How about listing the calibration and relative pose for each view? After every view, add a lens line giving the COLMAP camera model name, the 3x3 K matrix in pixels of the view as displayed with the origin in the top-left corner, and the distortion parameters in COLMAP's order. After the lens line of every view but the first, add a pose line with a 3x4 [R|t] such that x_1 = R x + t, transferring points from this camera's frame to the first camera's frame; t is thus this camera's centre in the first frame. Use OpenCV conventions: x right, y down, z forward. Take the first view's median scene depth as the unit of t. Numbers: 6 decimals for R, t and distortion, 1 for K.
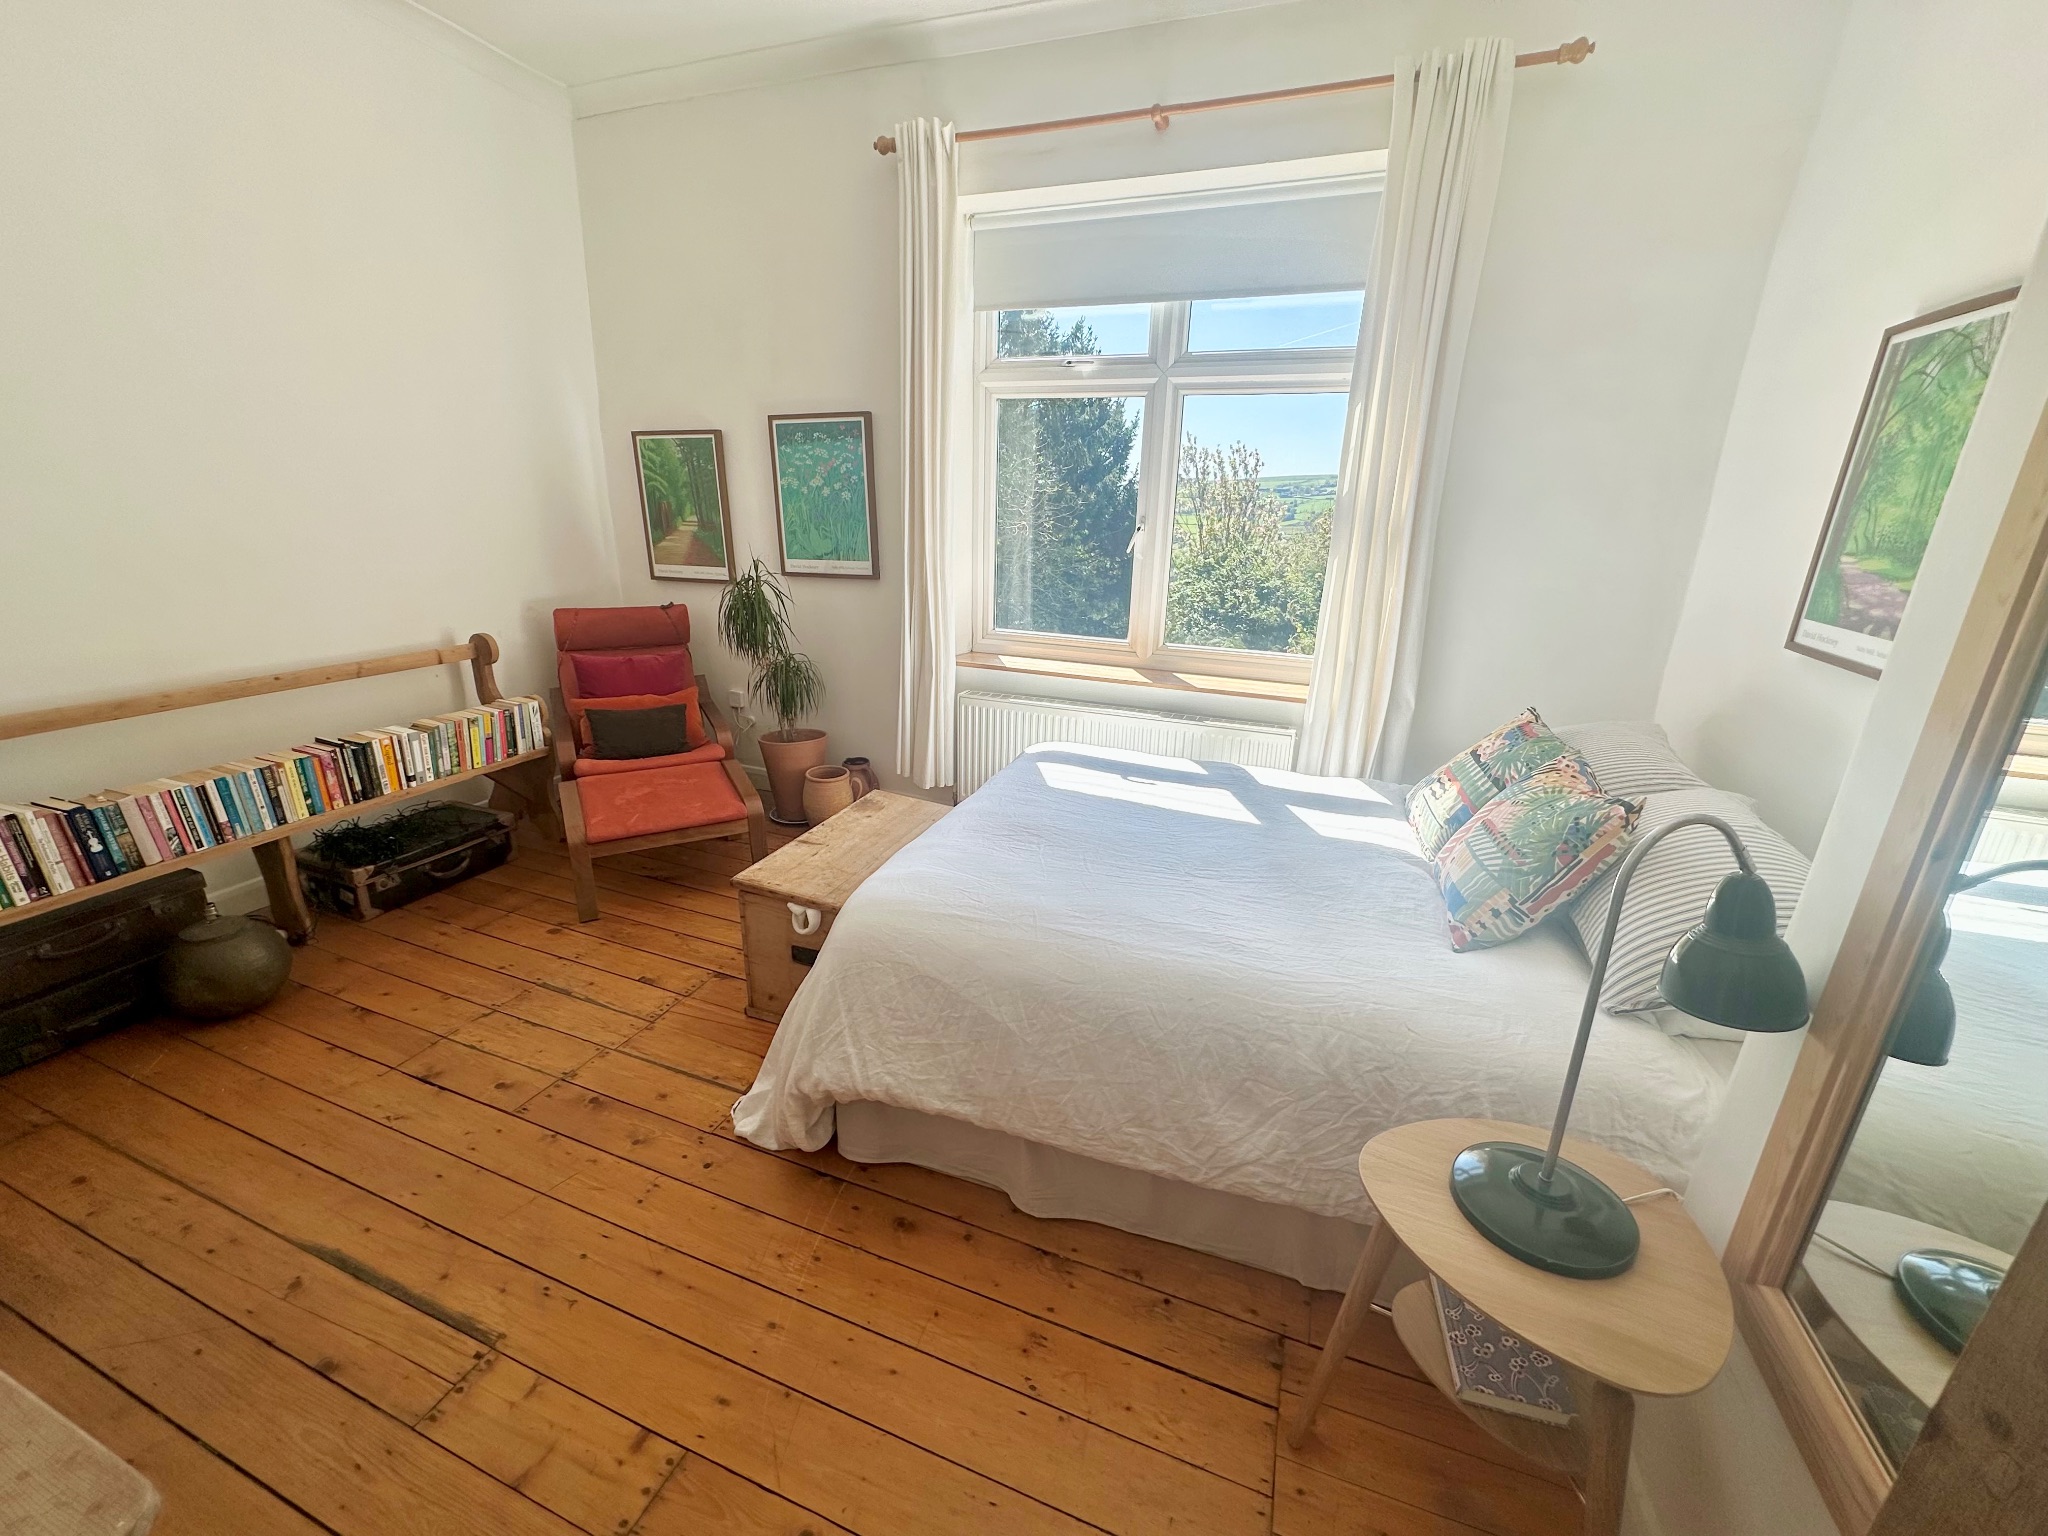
lens RADIAL K [[811.5, 0, 1021.8], [0, 811.5, 765.6], [0, 0, 1]] dist [-0.002203, 0.000015]
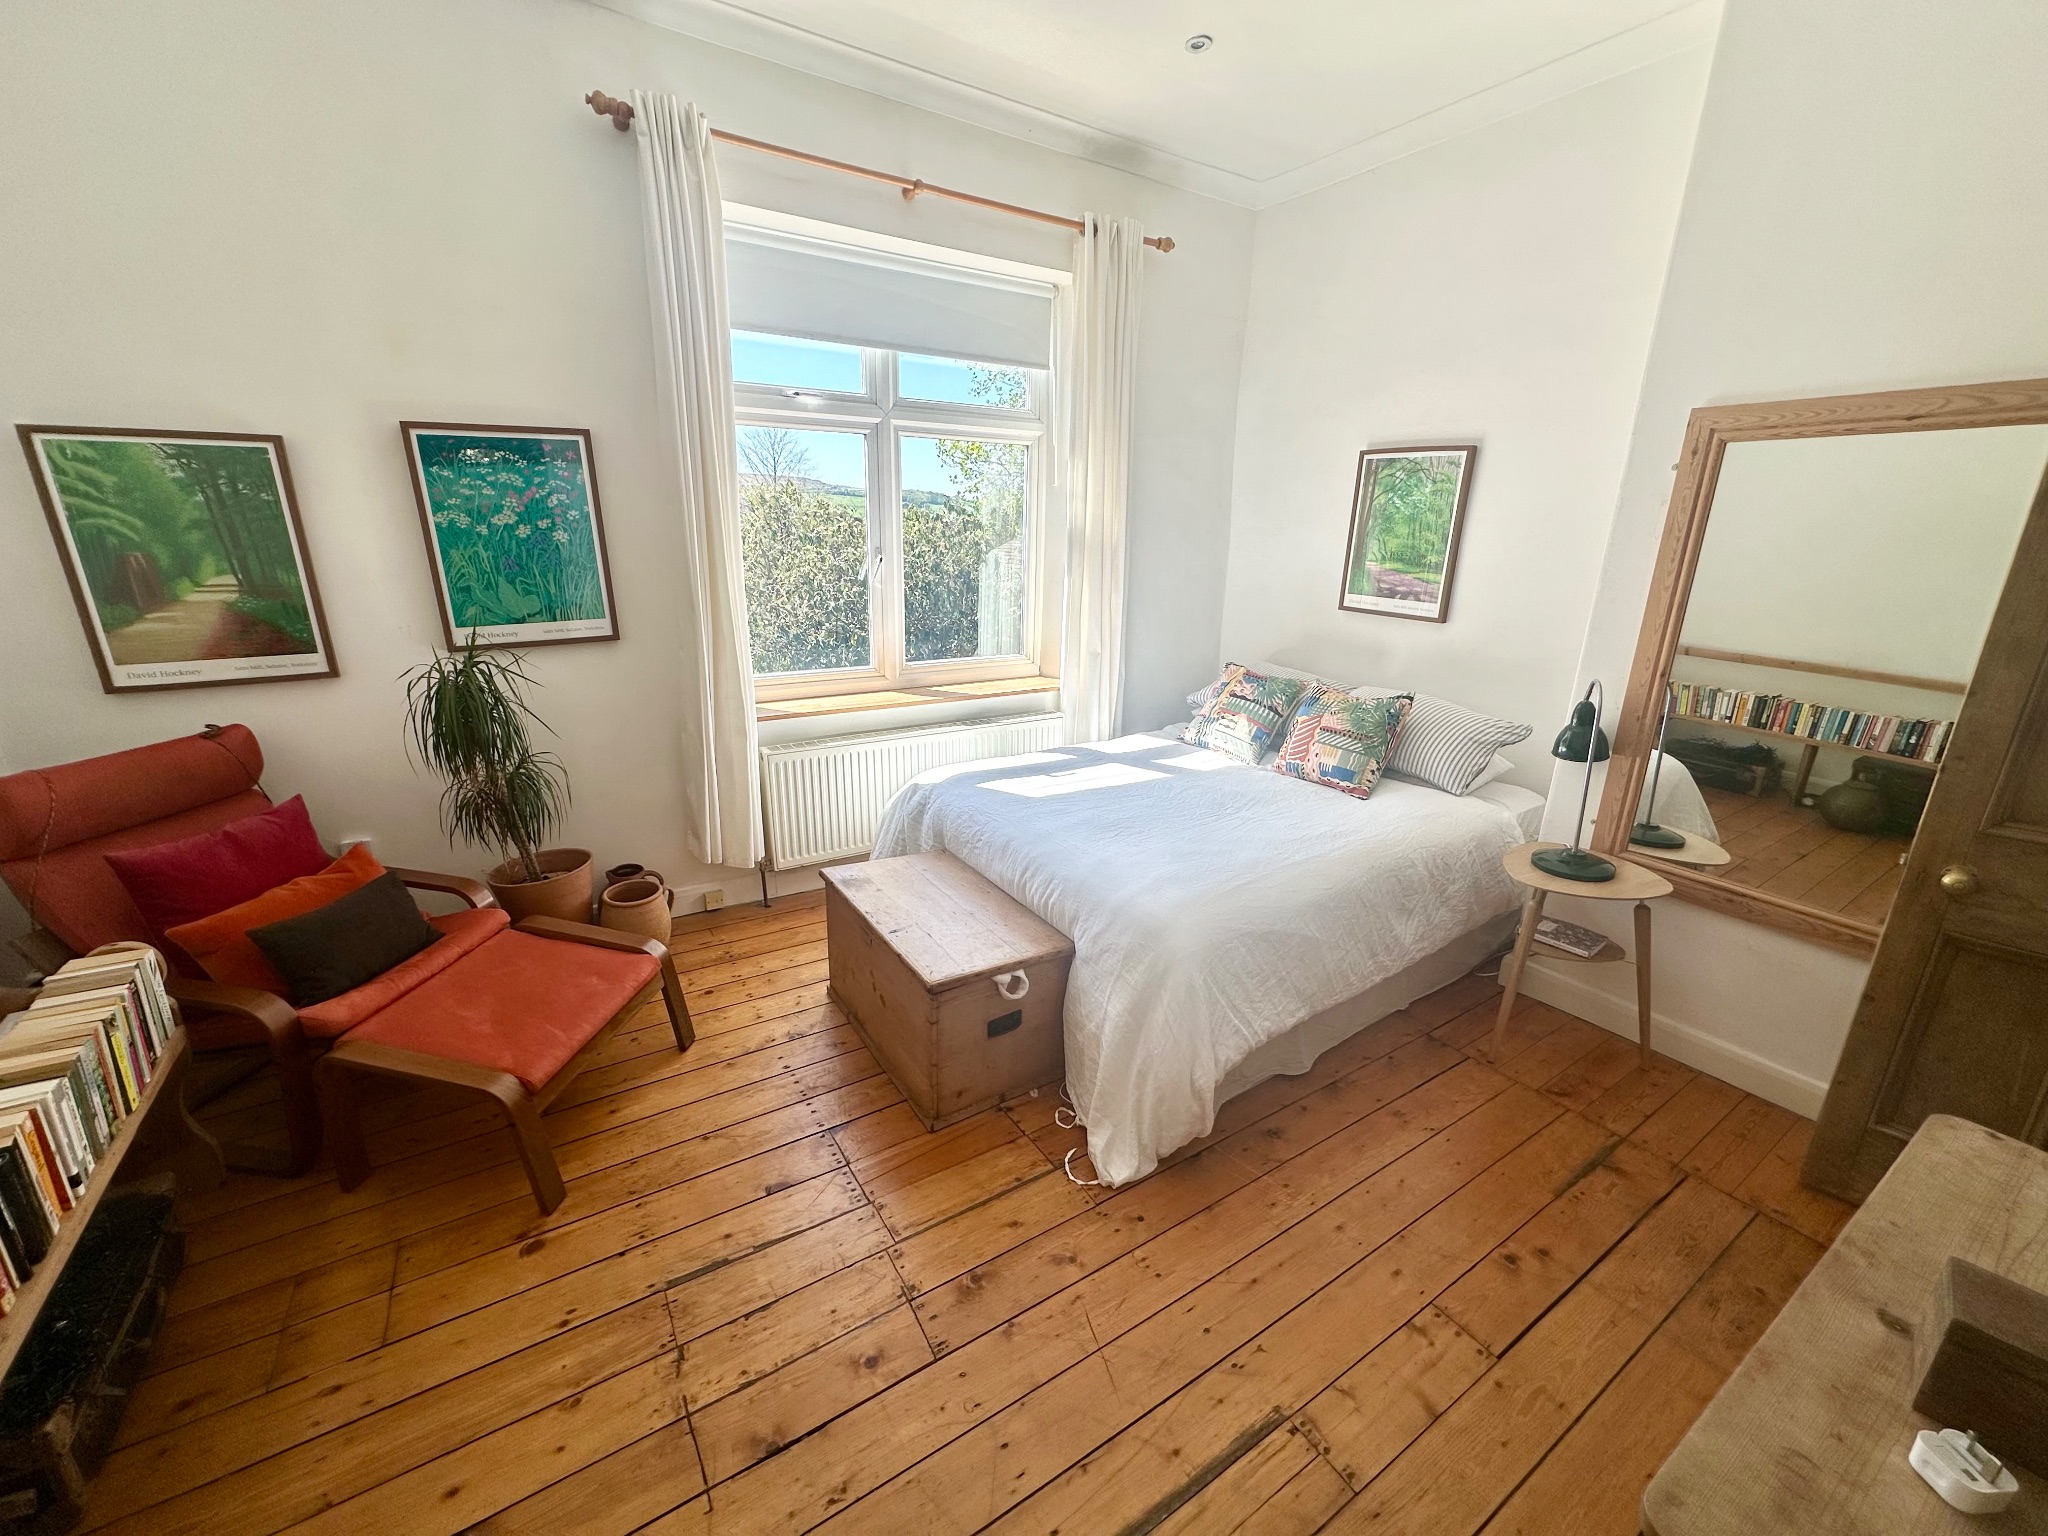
lens RADIAL K [[811.5, 0, 1021.8], [0, 811.5, 765.6], [0, 0, 1]] dist [-0.002203, 0.000015]
pose [[0.602324, -0.247498, 0.758914, -0.723742], [0.244195, 0.962272, 0.120007, -0.138260], [-0.759983, 0.113040, 0.640037, 0.259968]]
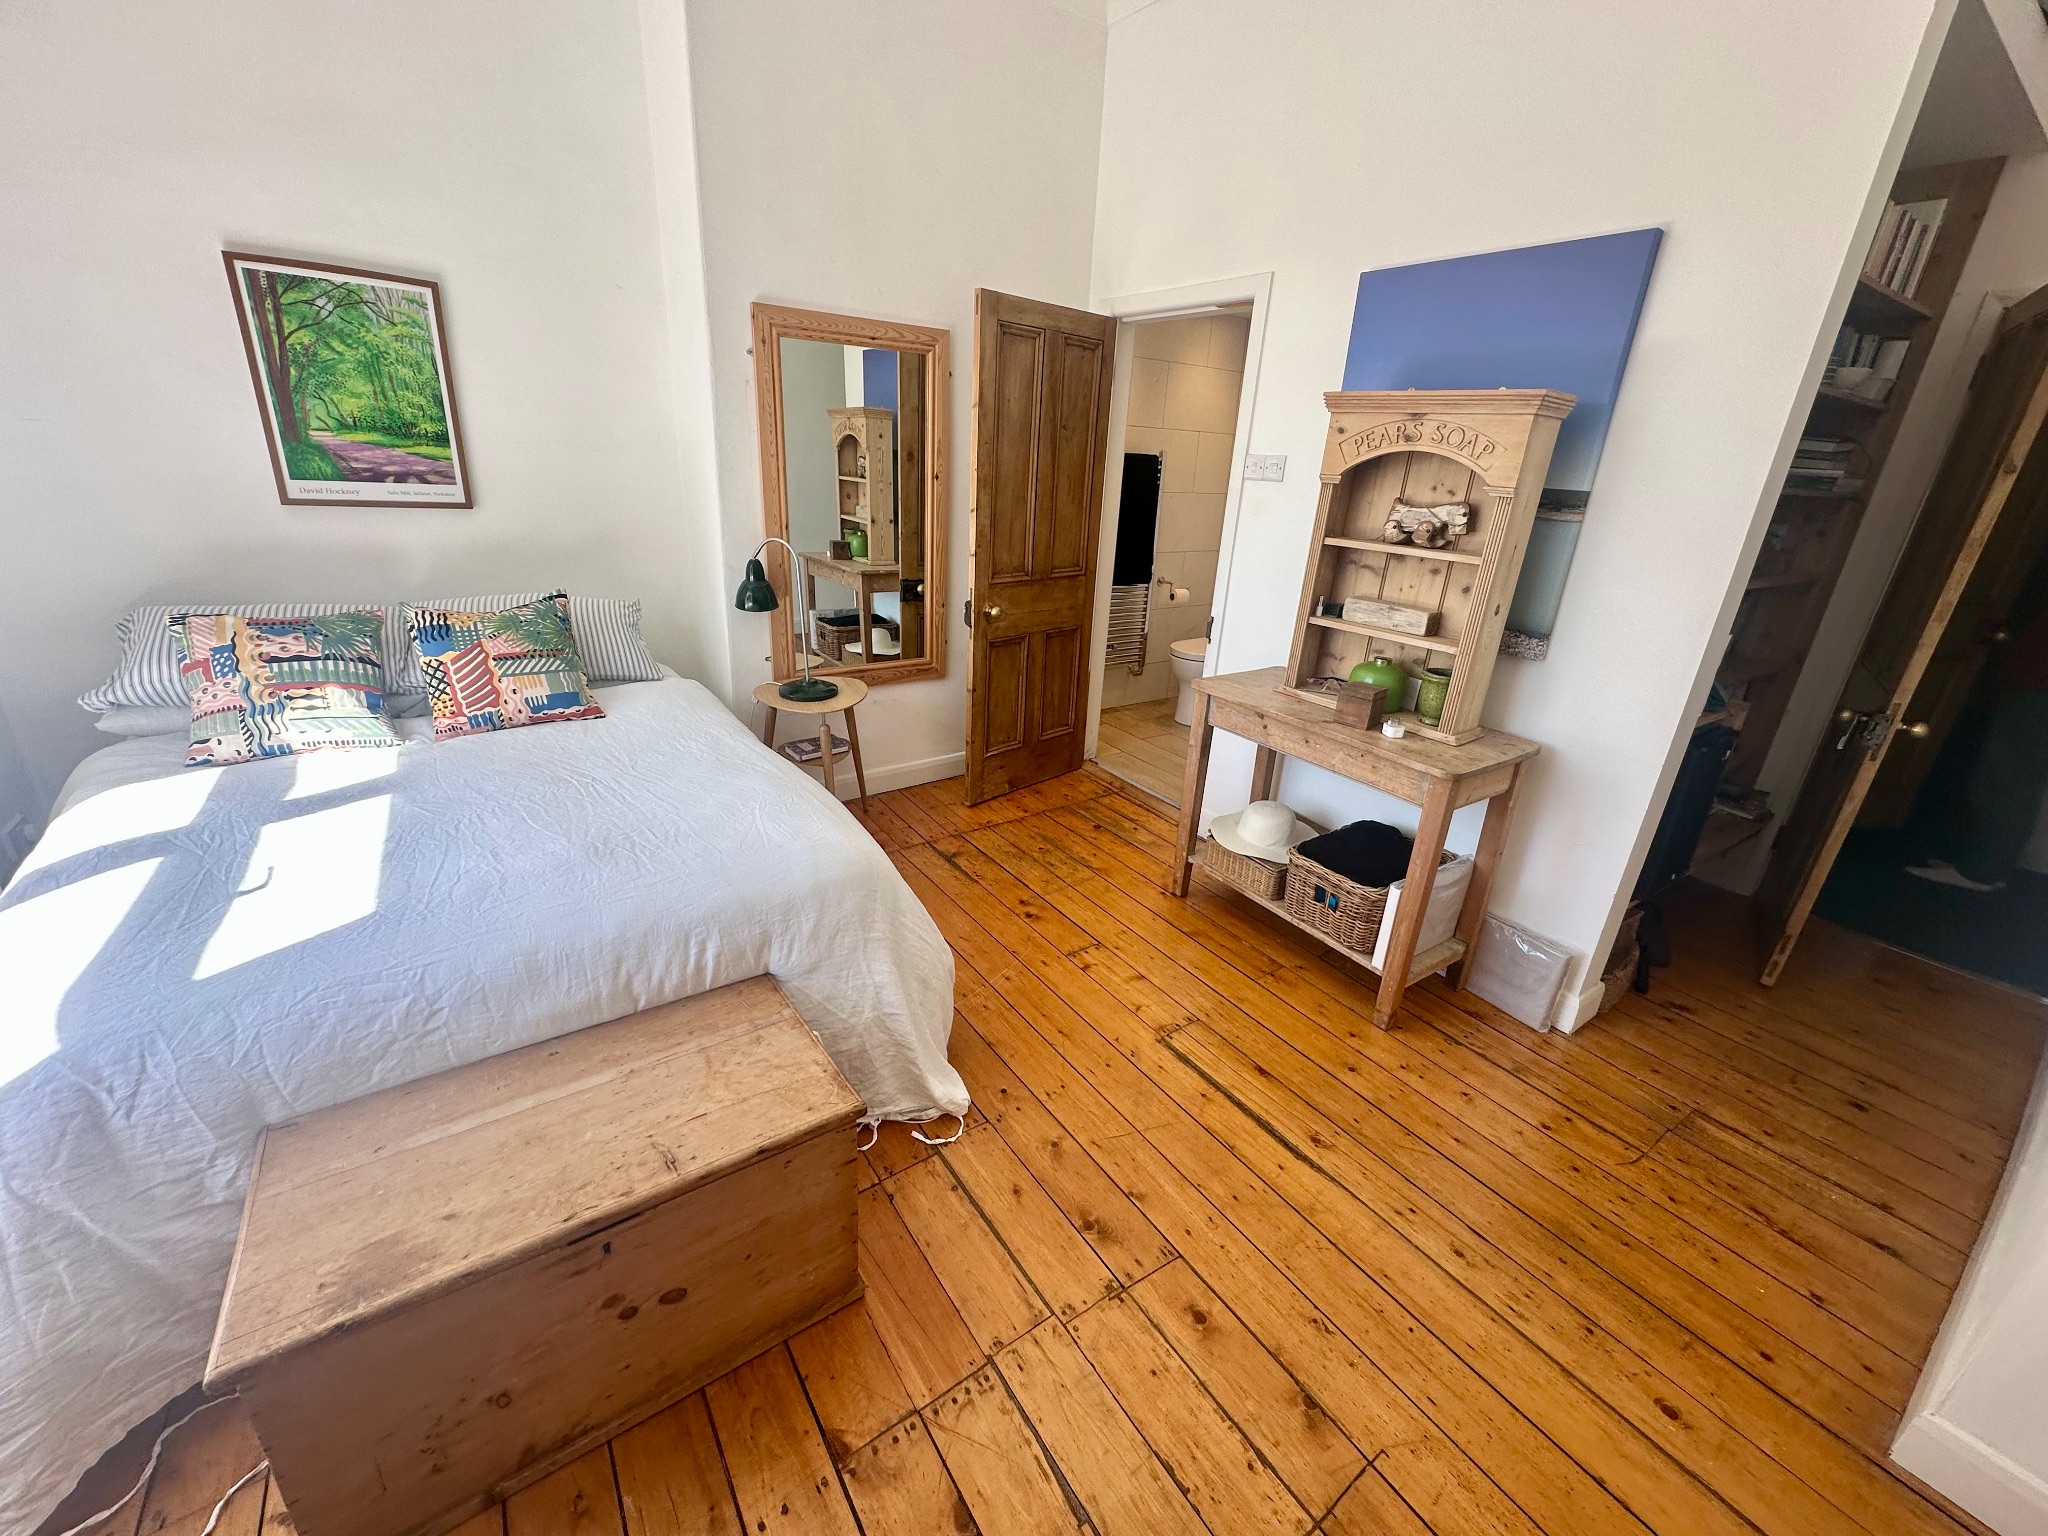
lens RADIAL K [[811.5, 0, 1021.8], [0, 811.5, 765.6], [0, 0, 1]] dist [-0.002203, 0.000015]
pose [[-0.818207, -0.274704, 0.505050, -0.542928], [0.100510, 0.796589, 0.596108, -0.317983], [-0.566070, 0.538502, -0.624164, 0.929736]]
